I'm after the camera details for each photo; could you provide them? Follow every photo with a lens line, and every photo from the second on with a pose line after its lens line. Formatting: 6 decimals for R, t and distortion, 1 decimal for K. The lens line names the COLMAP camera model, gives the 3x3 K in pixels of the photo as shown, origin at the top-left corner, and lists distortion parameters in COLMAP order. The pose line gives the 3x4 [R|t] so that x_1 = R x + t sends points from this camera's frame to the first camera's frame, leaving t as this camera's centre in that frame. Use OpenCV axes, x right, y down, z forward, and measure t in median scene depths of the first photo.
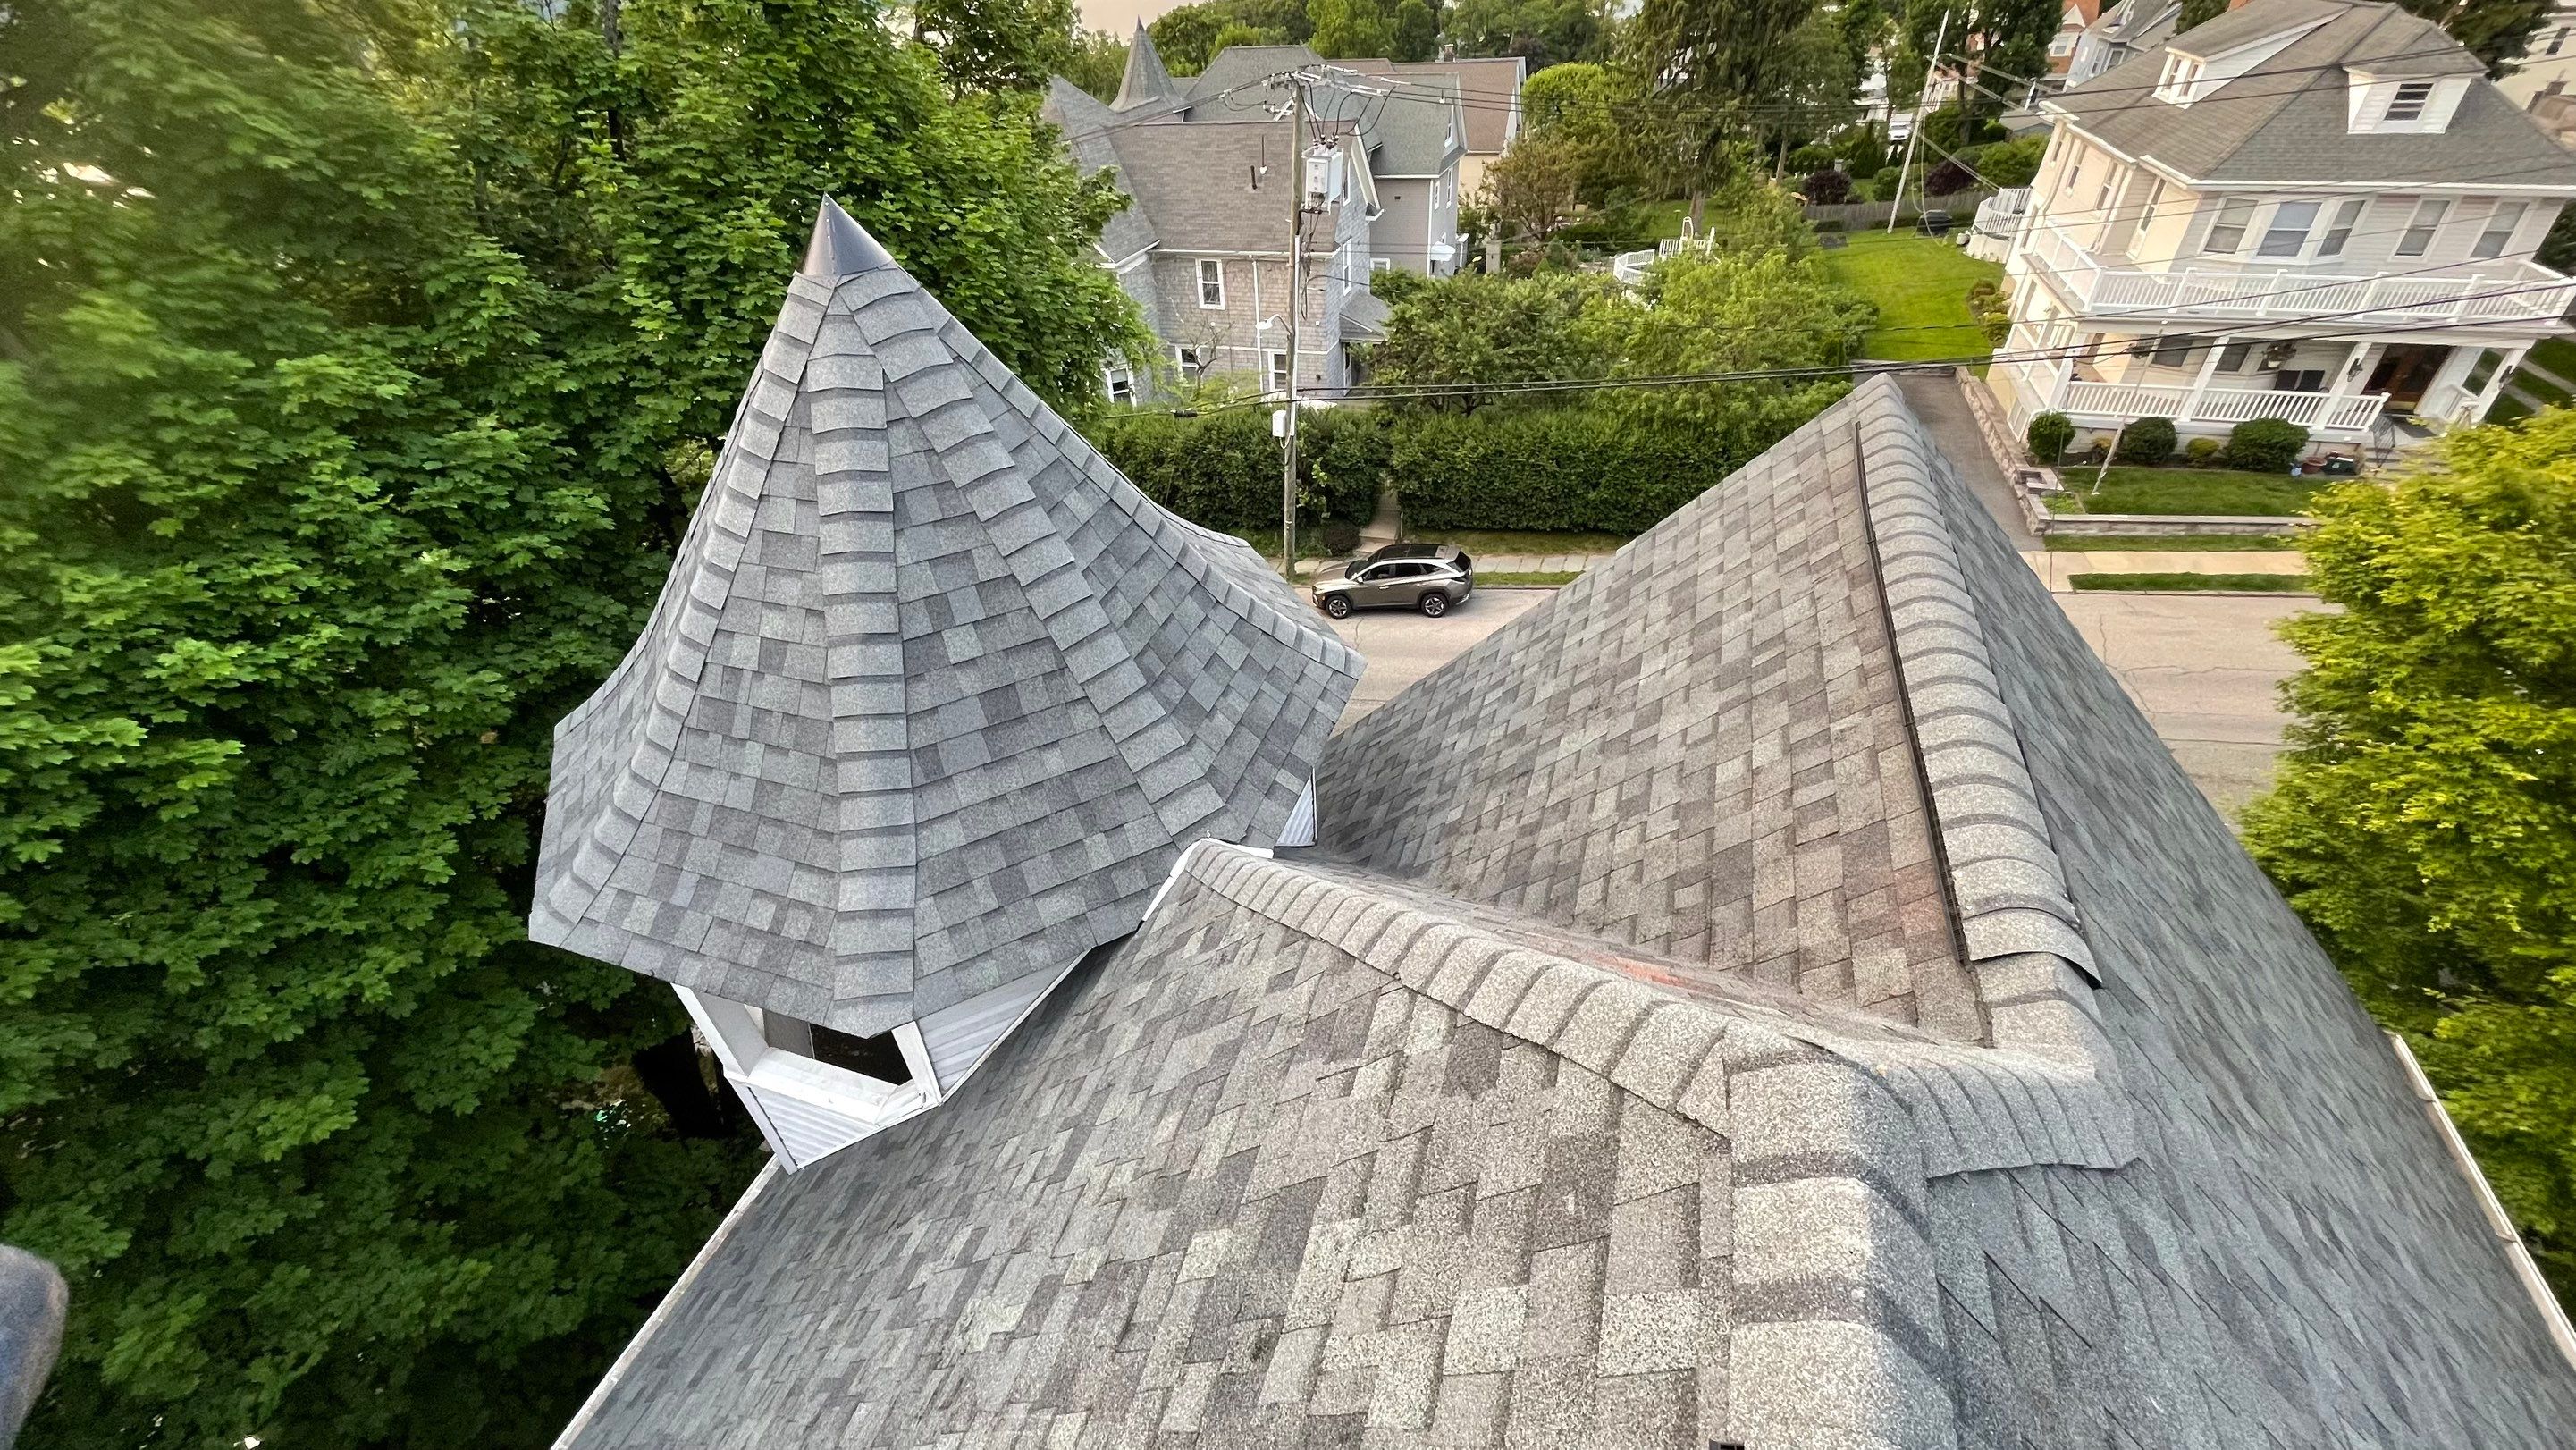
lens RADIAL K [[1008.8, 0, 1288.0], [0, 1008.8, 725.0], [0, 0, 1]] dist [0.001011, 0.000136]
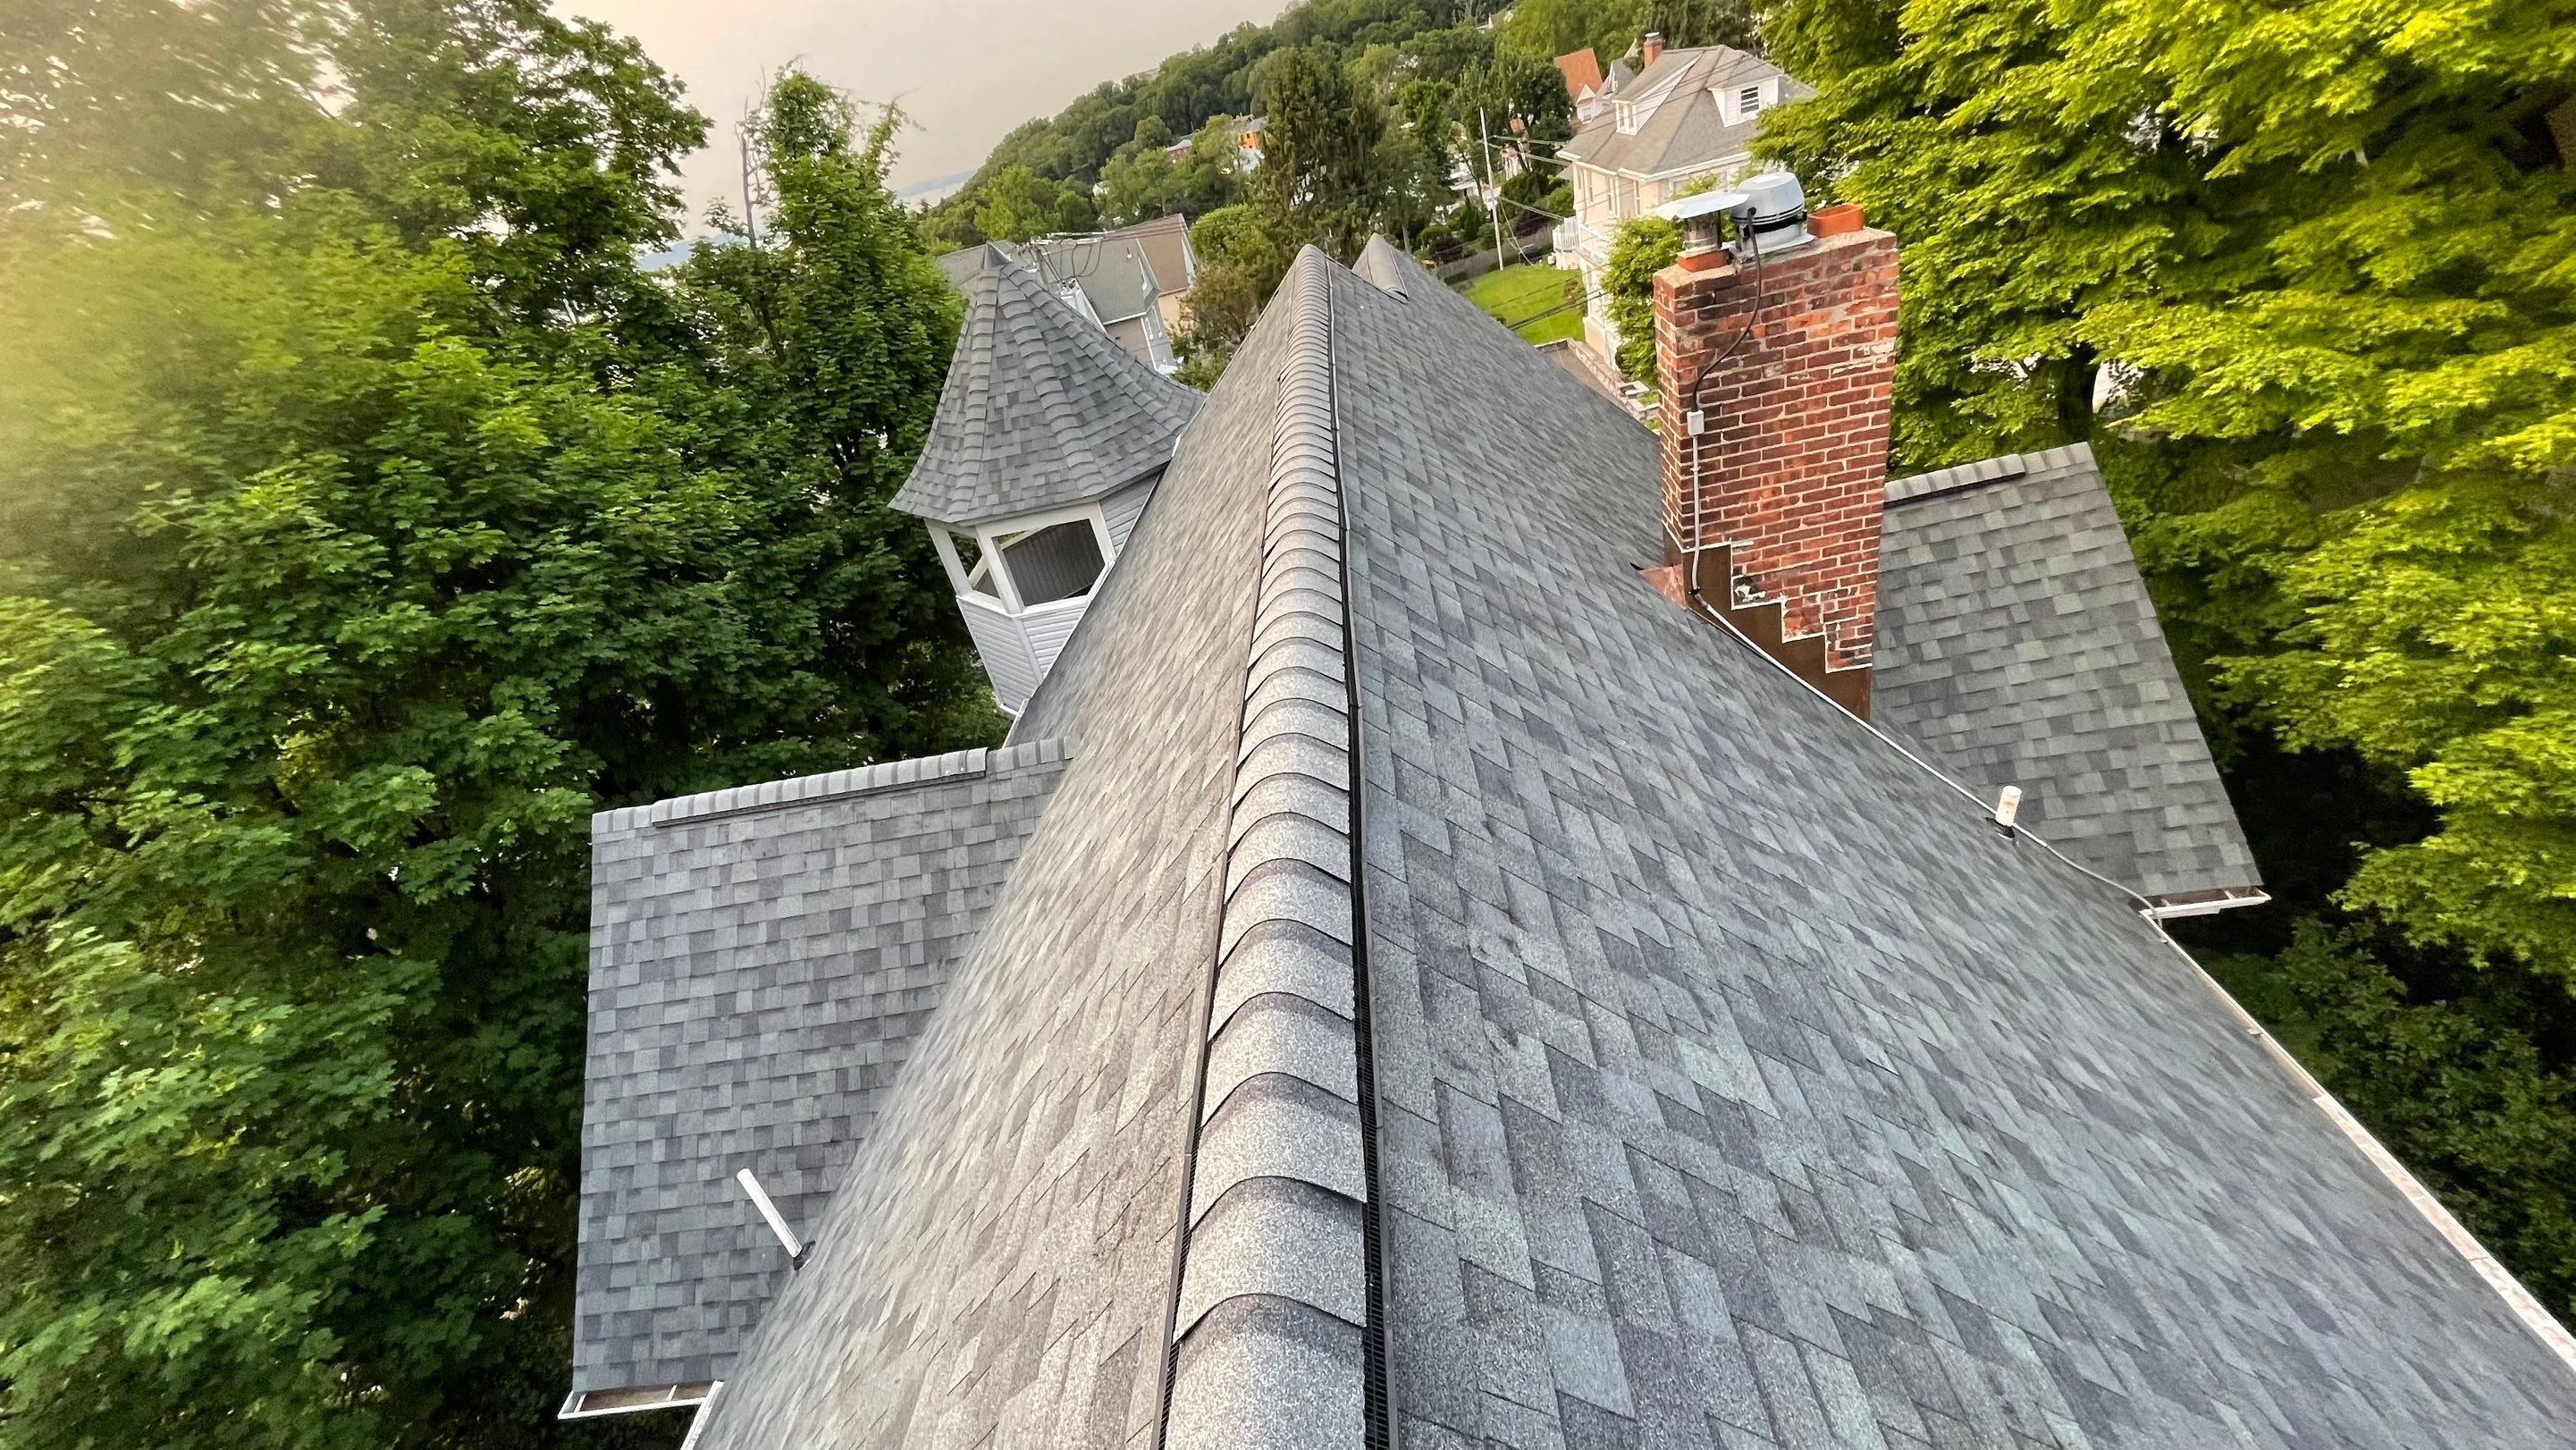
lens RADIAL K [[1008.8, 0, 1288.0], [0, 1008.8, 725.0], [0, 0, 1]] dist [0.001011, 0.000136]
pose [[0.938744, -0.300832, 0.168108, -0.038100], [0.320295, 0.941648, -0.103489, 0.090966], [-0.127166, 0.150993, 0.980321, -0.115851]]
